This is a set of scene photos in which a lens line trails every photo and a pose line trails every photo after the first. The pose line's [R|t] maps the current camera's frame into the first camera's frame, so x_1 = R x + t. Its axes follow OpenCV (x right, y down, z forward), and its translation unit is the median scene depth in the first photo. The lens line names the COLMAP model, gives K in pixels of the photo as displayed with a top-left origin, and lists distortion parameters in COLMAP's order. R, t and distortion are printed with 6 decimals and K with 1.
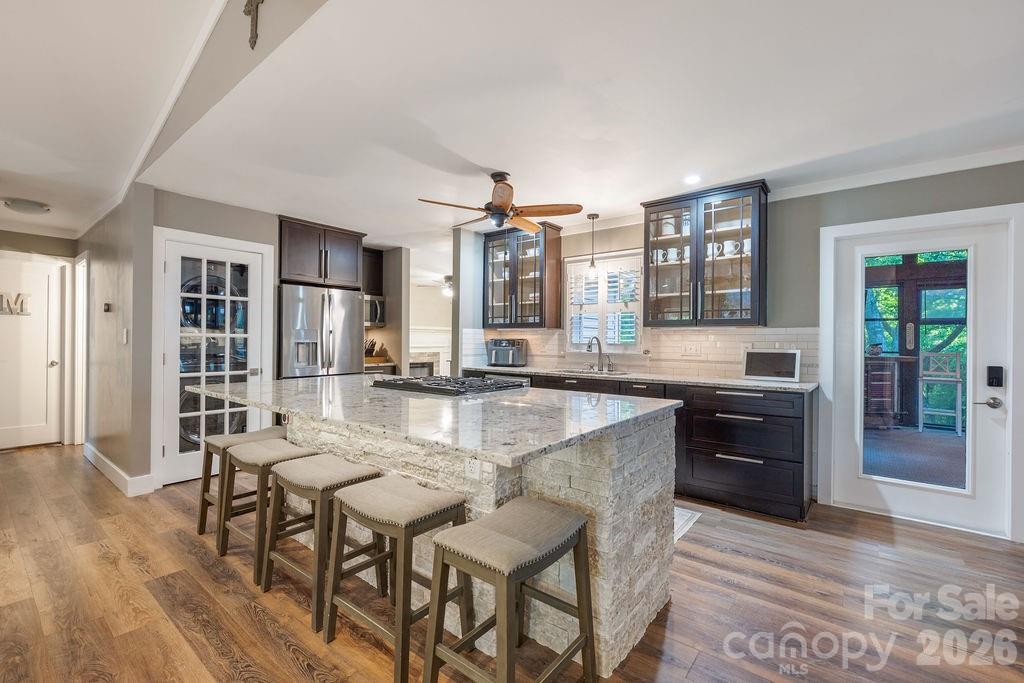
lens RADIAL K [[439.7, 0, 506.9], [0, 439.7, 339.0], [0, 0, 1]] dist [-0.001867, -0.000061]
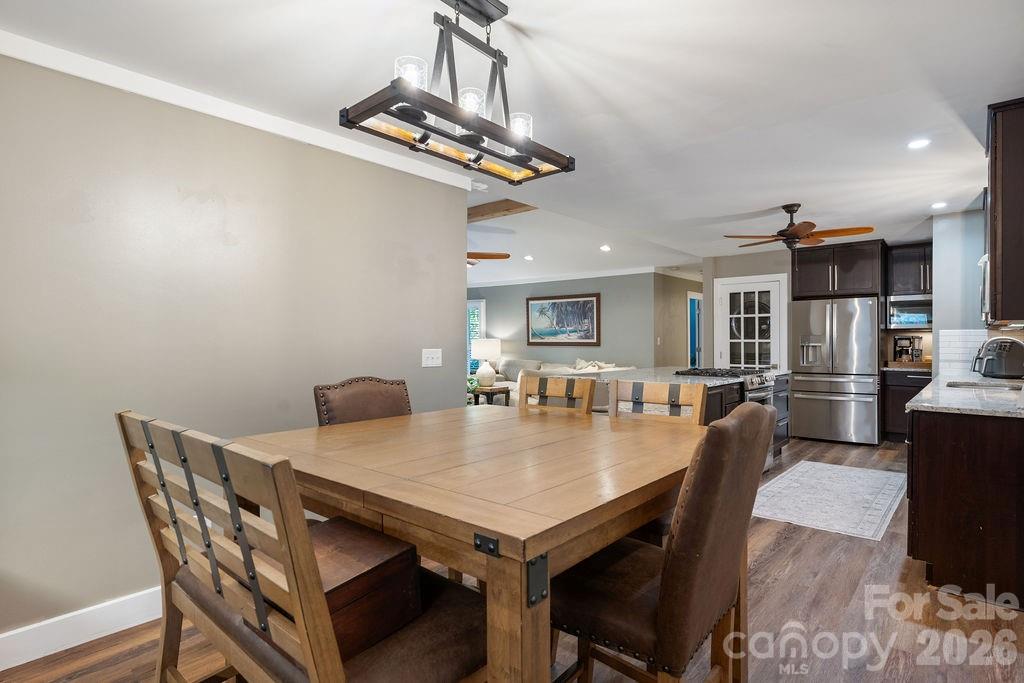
lens RADIAL K [[526.1, 0, 512.0], [0, 526.1, 341.5], [0, 0, 1]] dist [-0.000338, -0.000229]
pose [[-0.035361, -0.007186, -0.999349, 1.149513], [0.004395, 0.999963, -0.007346, 0.003865], [0.999365, -0.004651, -0.035328, 0.231595]]
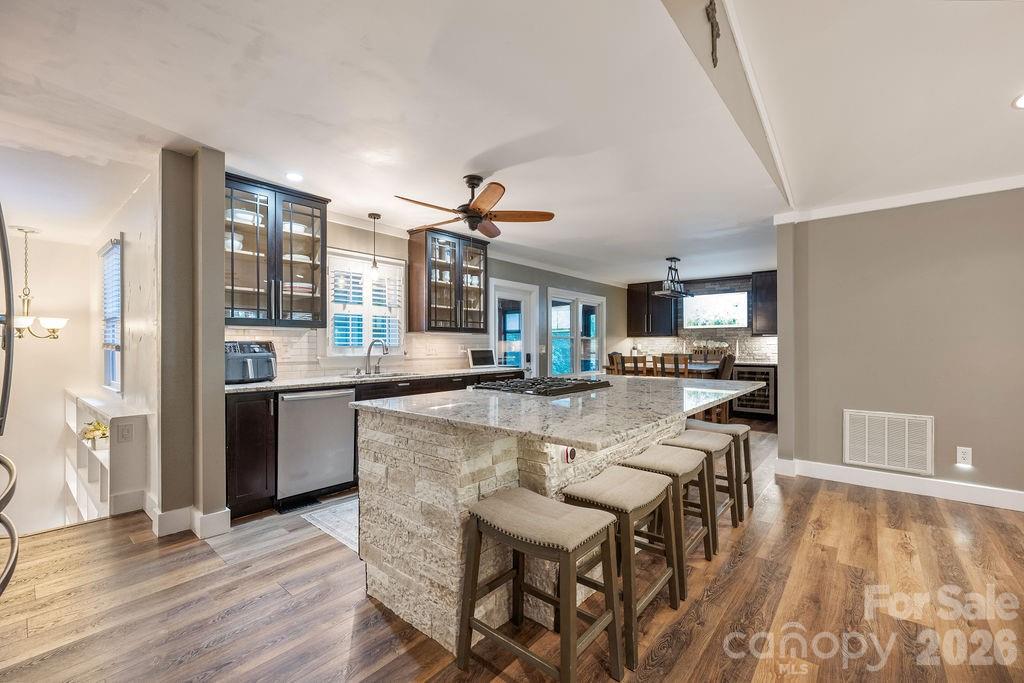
lens RADIAL K [[426.5, 0, 509.5], [0, 426.5, 345.8], [0, 0, 1]] dist [-0.000196, 0.000058]
pose [[0.028491, -0.011511, 0.999528, -0.788684], [-0.003936, 0.999925, 0.011628, -0.003248], [-0.999586, -0.004266, 0.028443, 0.711127]]
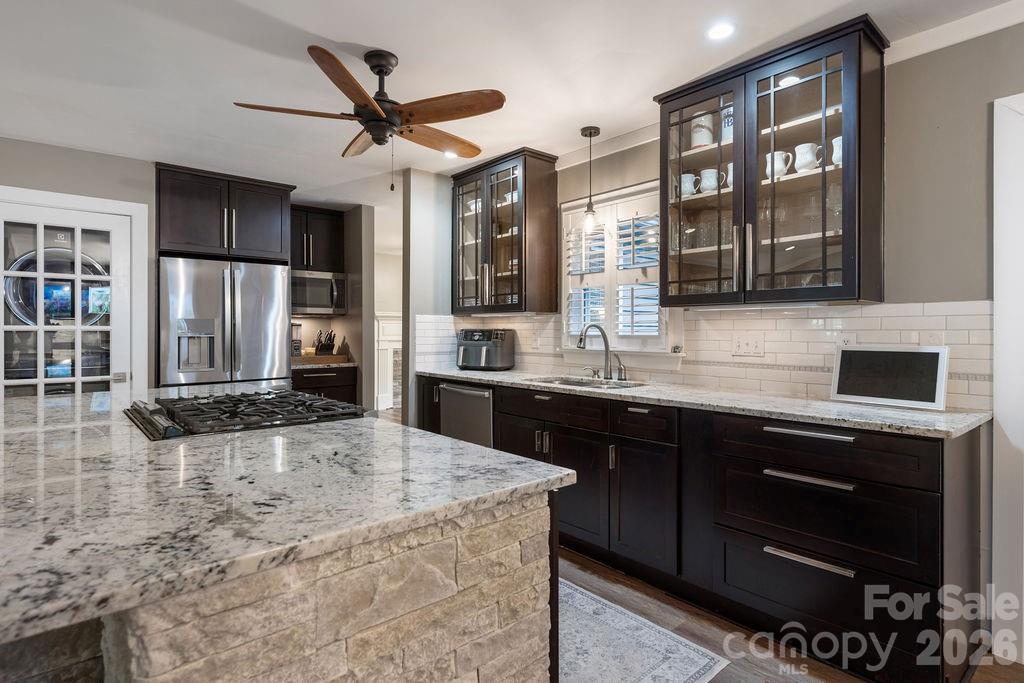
lens RADIAL K [[529.3, 0, 509.4], [0, 529.3, 330.0], [0, 0, 1]] dist [0.001996, 0.000567]
pose [[0.983639, -0.008772, -0.179936, 0.228372], [0.009132, 0.999958, 0.001172, 0.000522], [0.179918, -0.002796, 0.983678, 0.253360]]
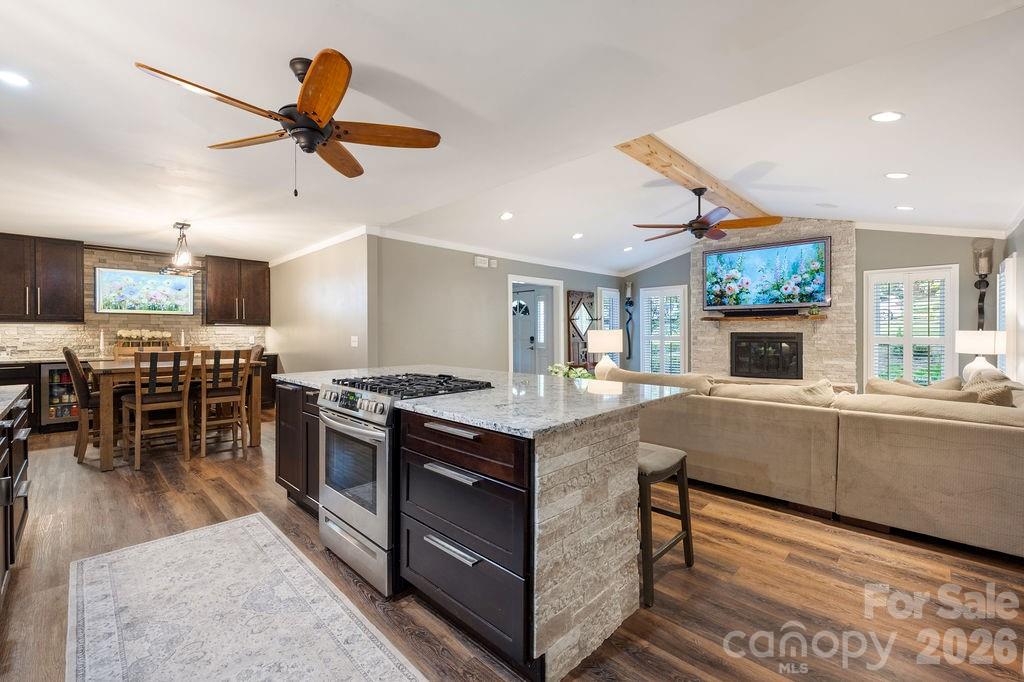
lens RADIAL K [[430.8, 0, 508.0], [0, 430.8, 334.4], [0, 0, 1]] dist [-0.002467, -0.000043]
pose [[-0.995356, -0.008040, 0.095928, -0.284083], [-0.008037, 0.999968, 0.000423, -0.001465], [-0.095928, -0.000350, -0.995388, 1.258952]]
